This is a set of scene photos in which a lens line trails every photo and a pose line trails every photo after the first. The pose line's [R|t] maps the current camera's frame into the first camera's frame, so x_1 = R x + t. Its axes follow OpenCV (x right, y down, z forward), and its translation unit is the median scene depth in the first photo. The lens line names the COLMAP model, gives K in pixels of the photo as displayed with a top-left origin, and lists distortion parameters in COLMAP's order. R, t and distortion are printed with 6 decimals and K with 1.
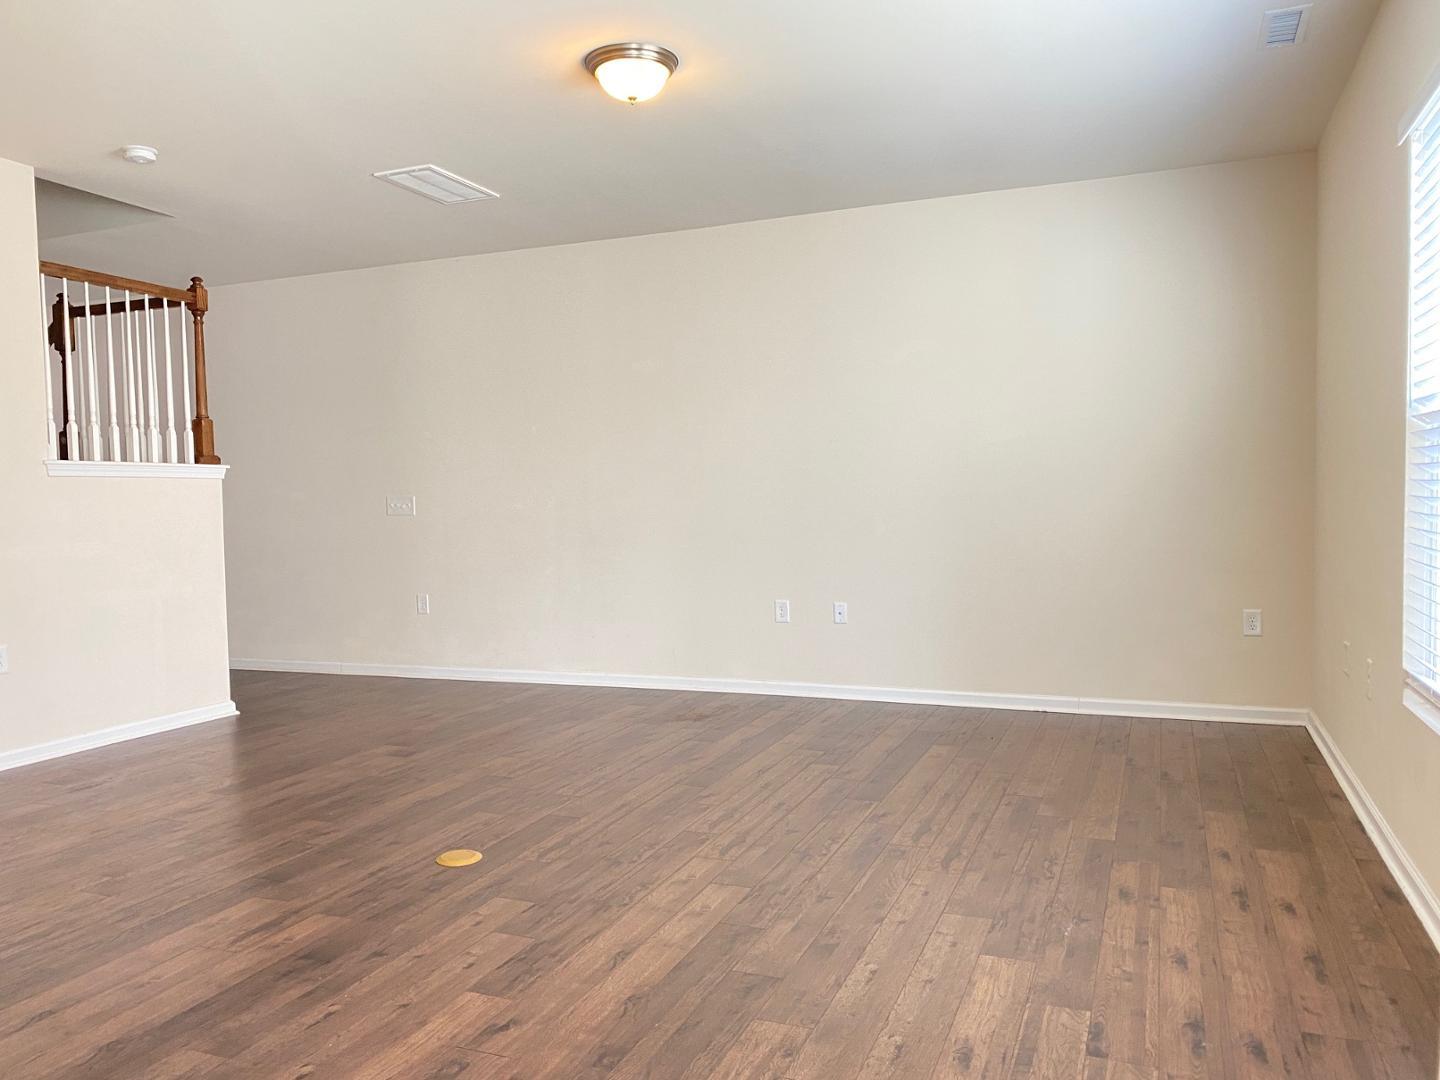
lens RADIAL K [[1111.2, 0, 720.0], [0, 1111.2, 540.0], [0, 0, 1]] dist [-0.003254, -0.007463]
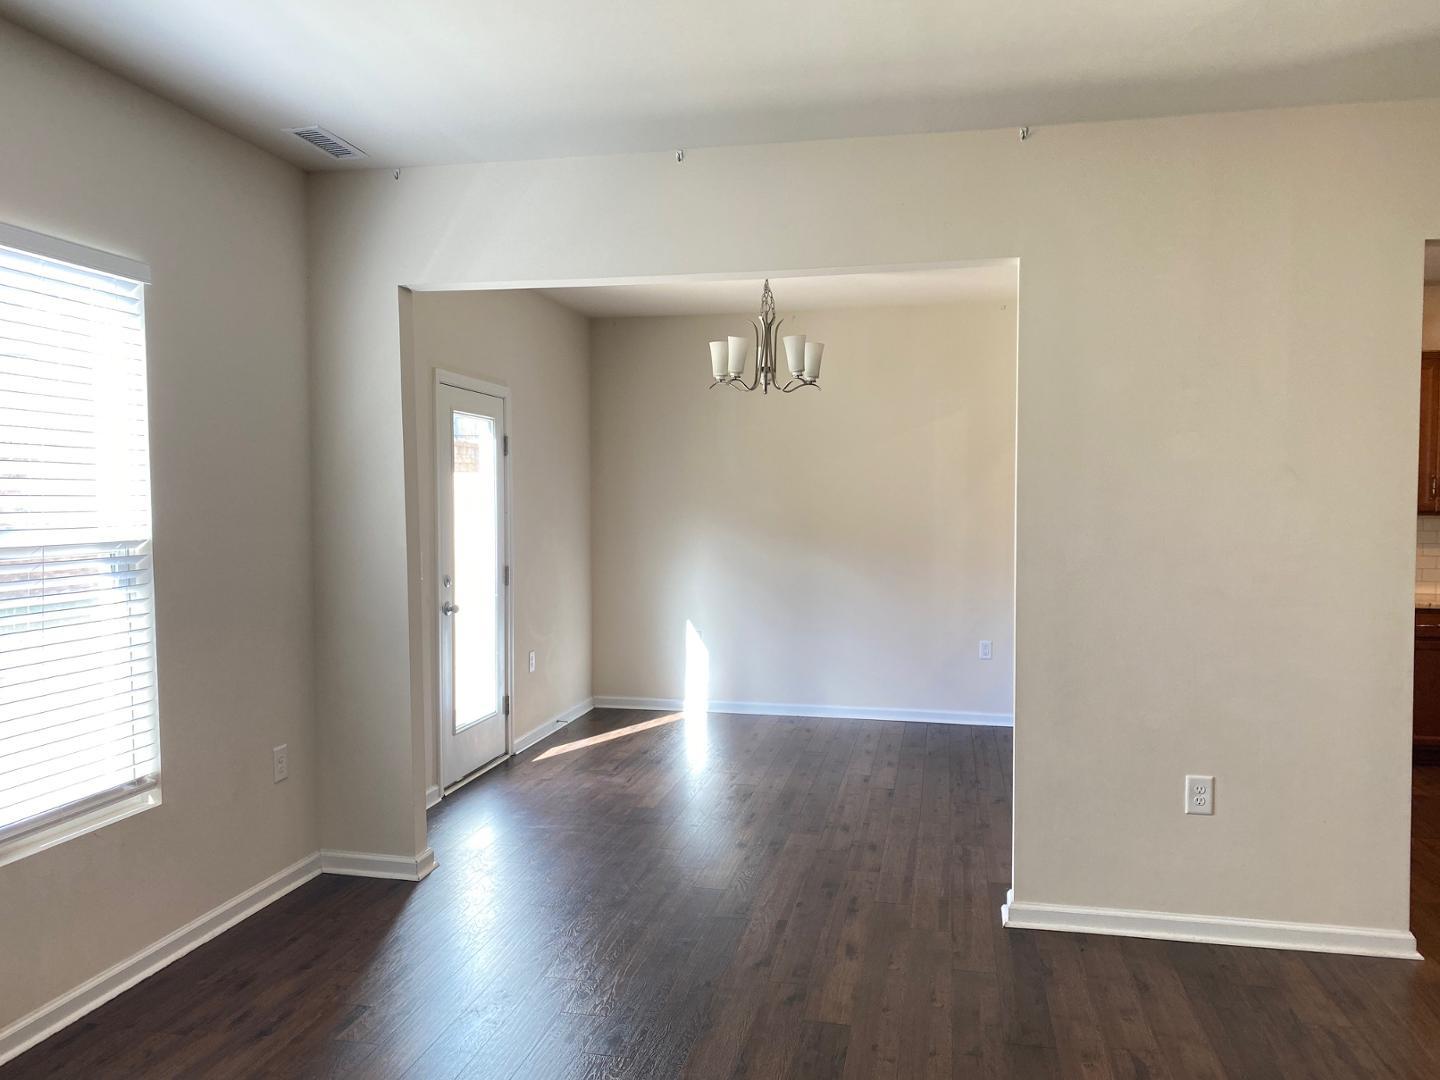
lens RADIAL K [[1087.9, 0, 721.4], [0, 1087.9, 529.4], [0, 0, 1]] dist [0.000594, -0.000200]
pose [[-0.984175, 0.021902, -0.175838, 0.102872], [0.011340, 0.998083, 0.060845, -0.198615], [0.176833, 0.057888, -0.982537, 2.091645]]
